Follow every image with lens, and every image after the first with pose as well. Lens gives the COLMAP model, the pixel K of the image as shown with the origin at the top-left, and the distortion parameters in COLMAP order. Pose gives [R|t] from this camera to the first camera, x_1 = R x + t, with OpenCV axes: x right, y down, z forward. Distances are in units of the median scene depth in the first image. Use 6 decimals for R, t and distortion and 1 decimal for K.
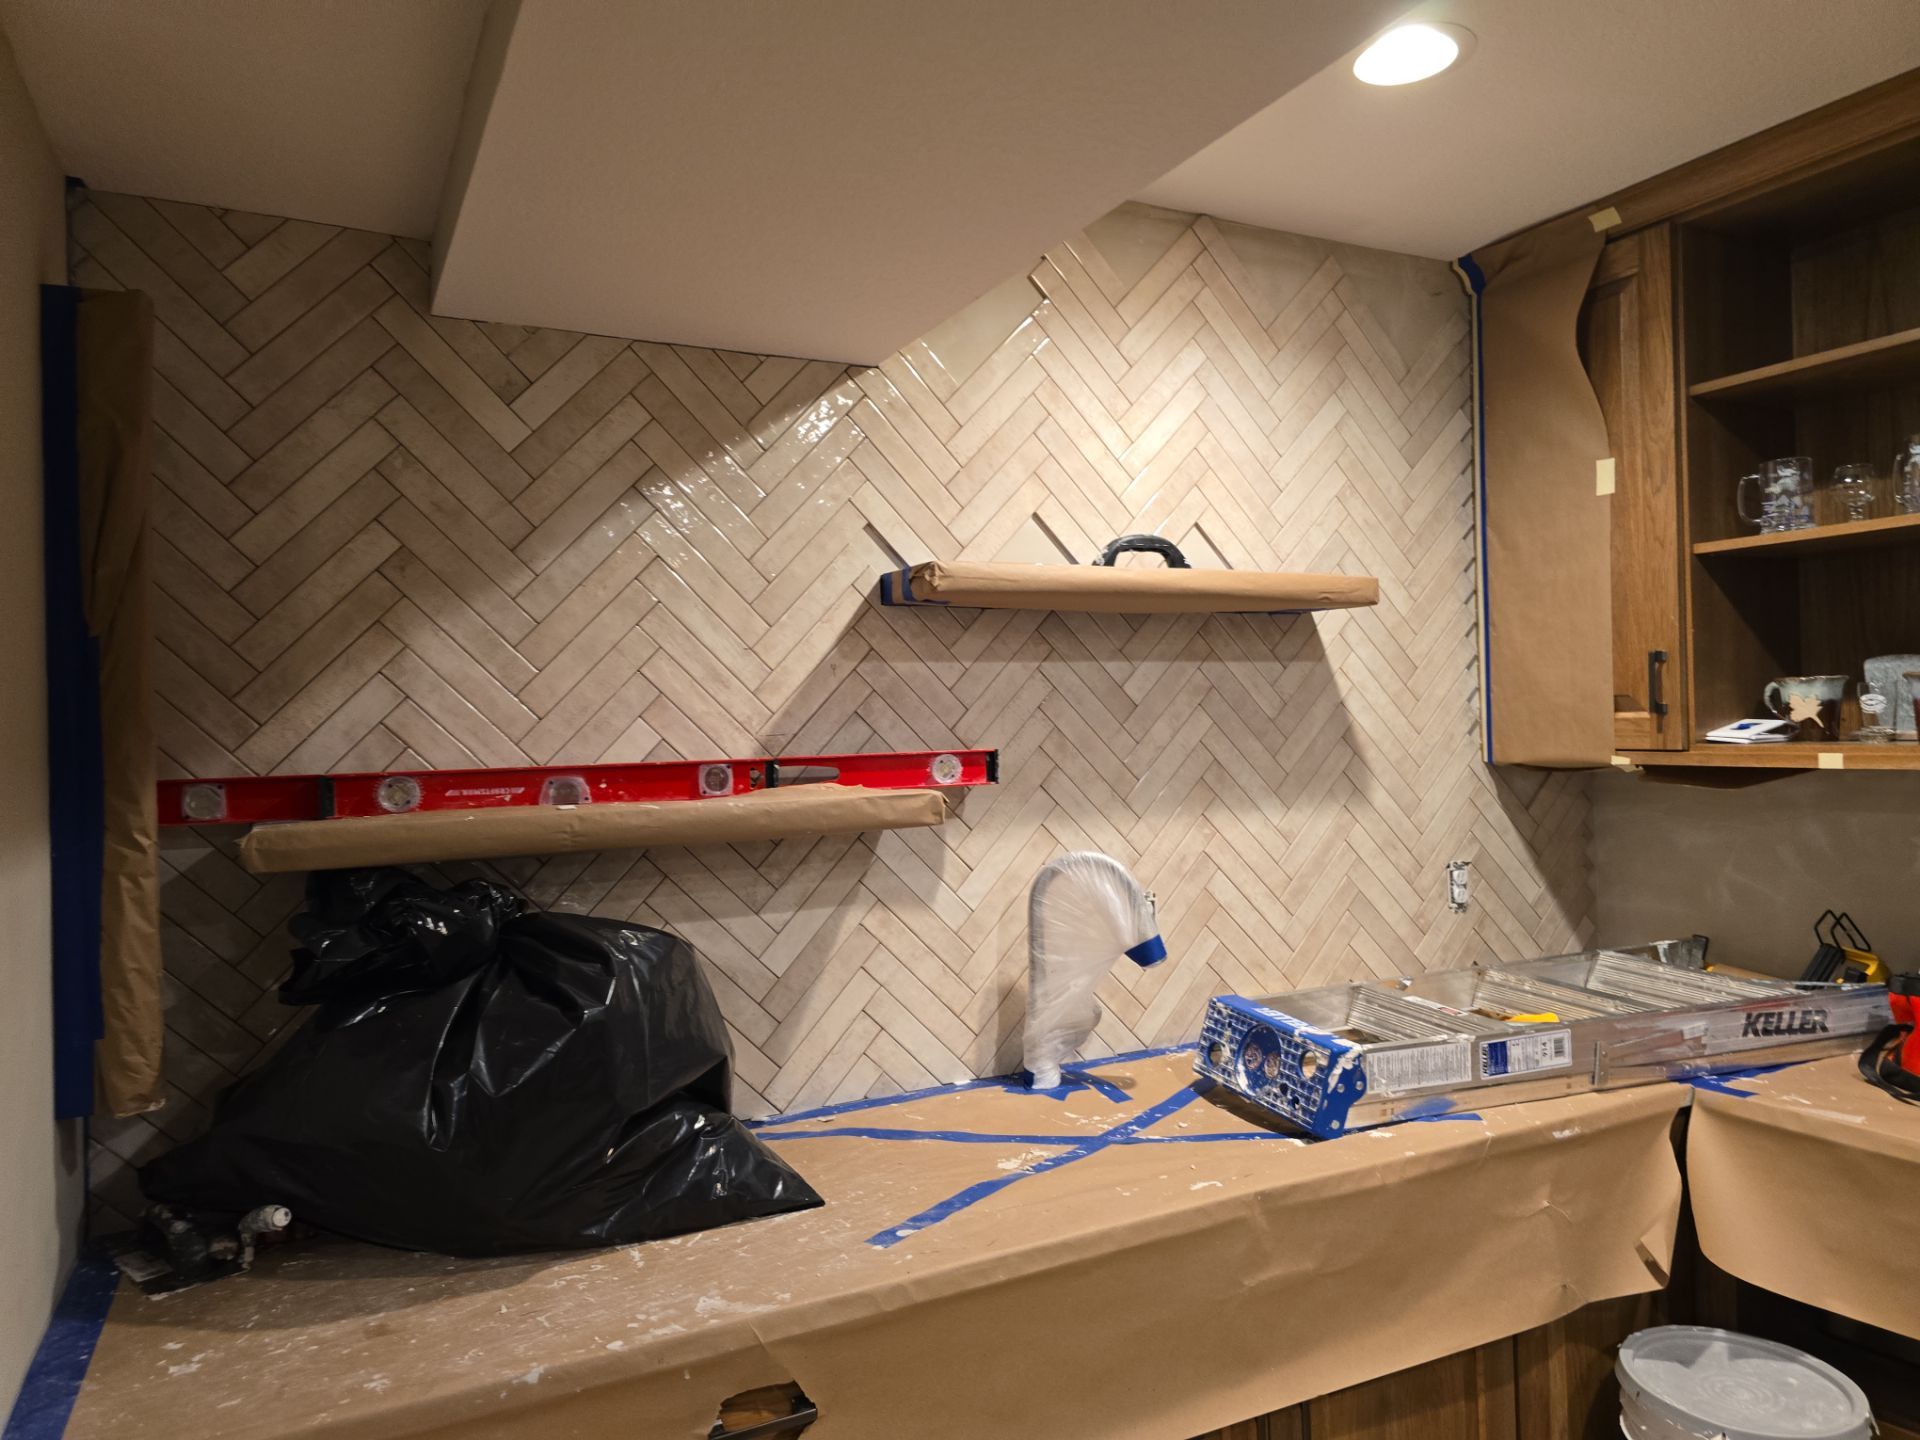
lens RADIAL K [[1299.3, 0, 962.6], [0, 1299.3, 718.6], [0, 0, 1]] dist [0.061042, -0.055466]
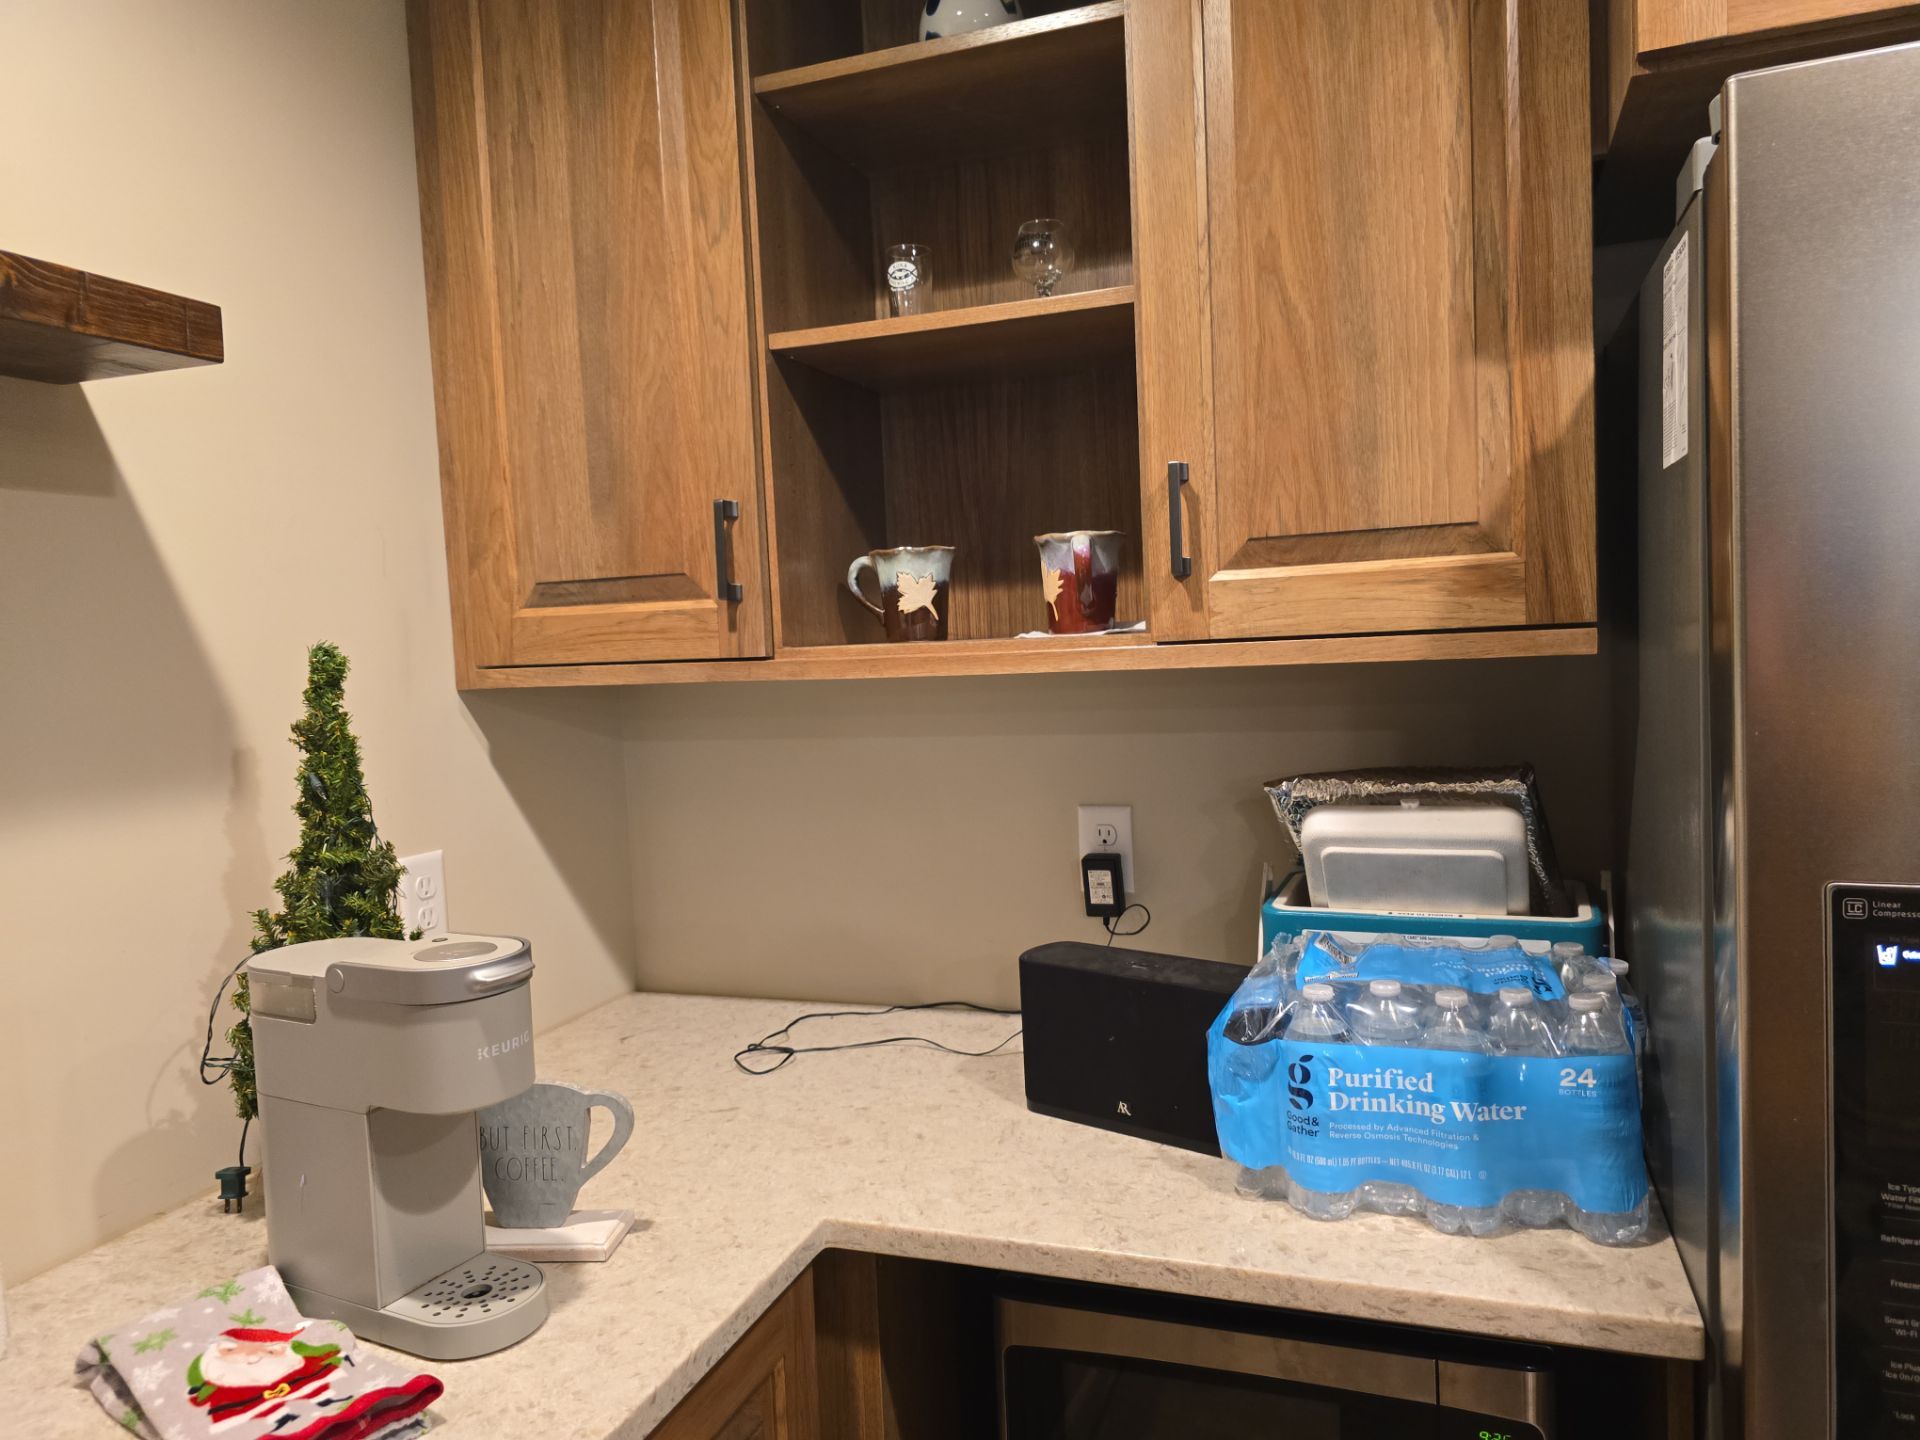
lens RADIAL K [[1299.3, 0, 963.4], [0, 1299.3, 713.1], [0, 0, 1]] dist [0.061042, -0.055466]
pose [[0.738672, -0.048337, 0.672330, 0.186137], [0.021600, 0.998611, 0.048064, 0.022689], [-0.673719, -0.020981, 0.738690, 0.456990]]
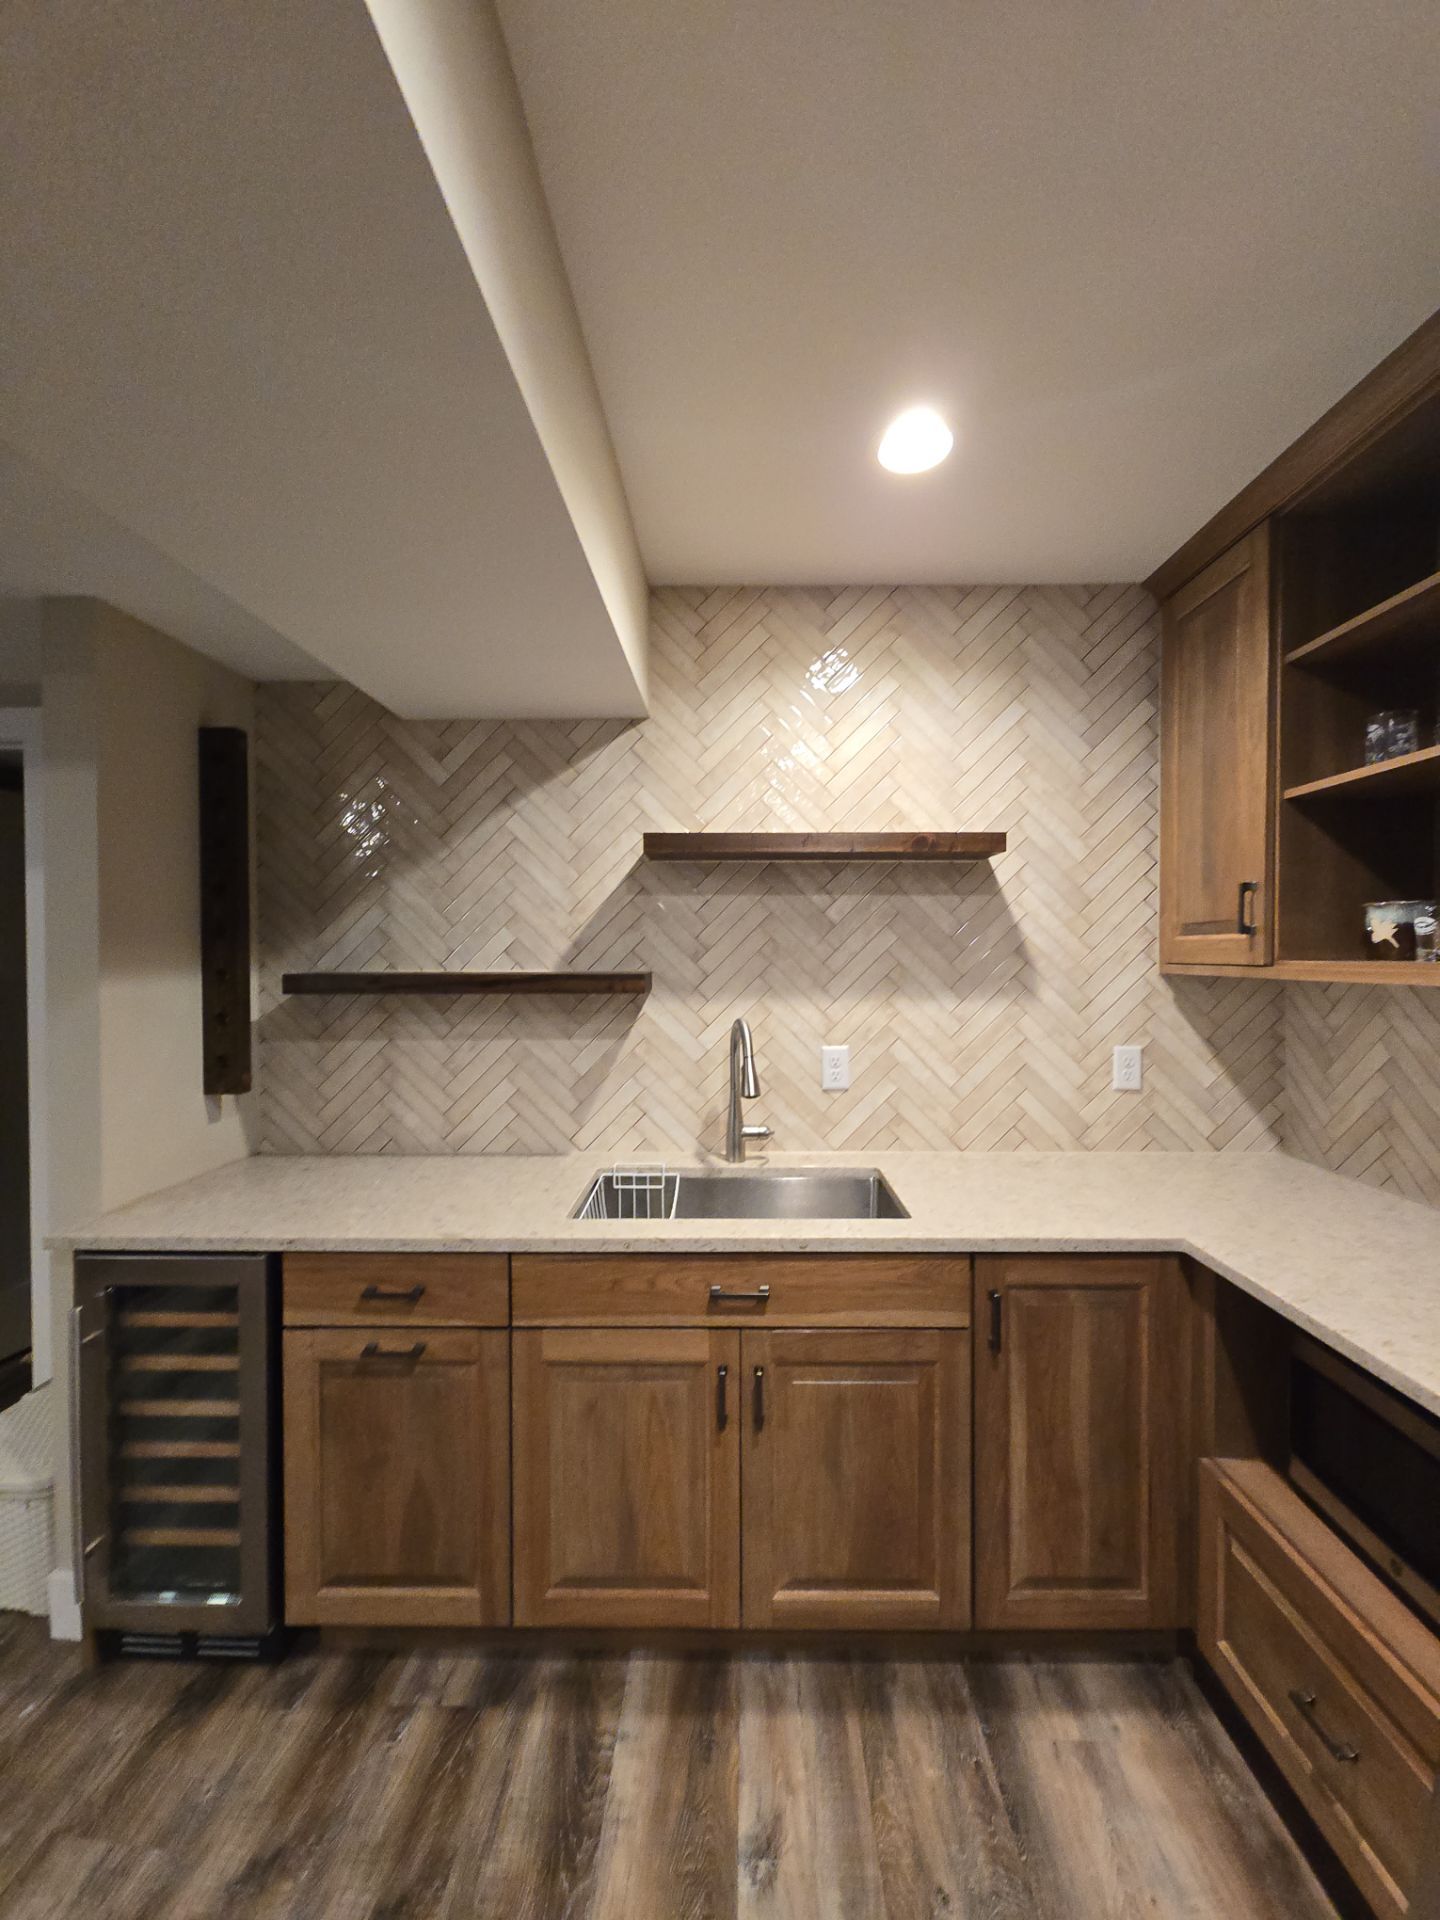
lens RADIAL K [[776.8, 0, 725.0], [0, 776.8, 969.2], [0, 0, 1]] dist [0.005643, -0.003521]
pose [[0.881290, 0.033021, -0.471421, 0.441793], [-0.019867, 0.999263, 0.032853, 0.014119], [0.472158, -0.019587, 0.881296, 0.147755]]
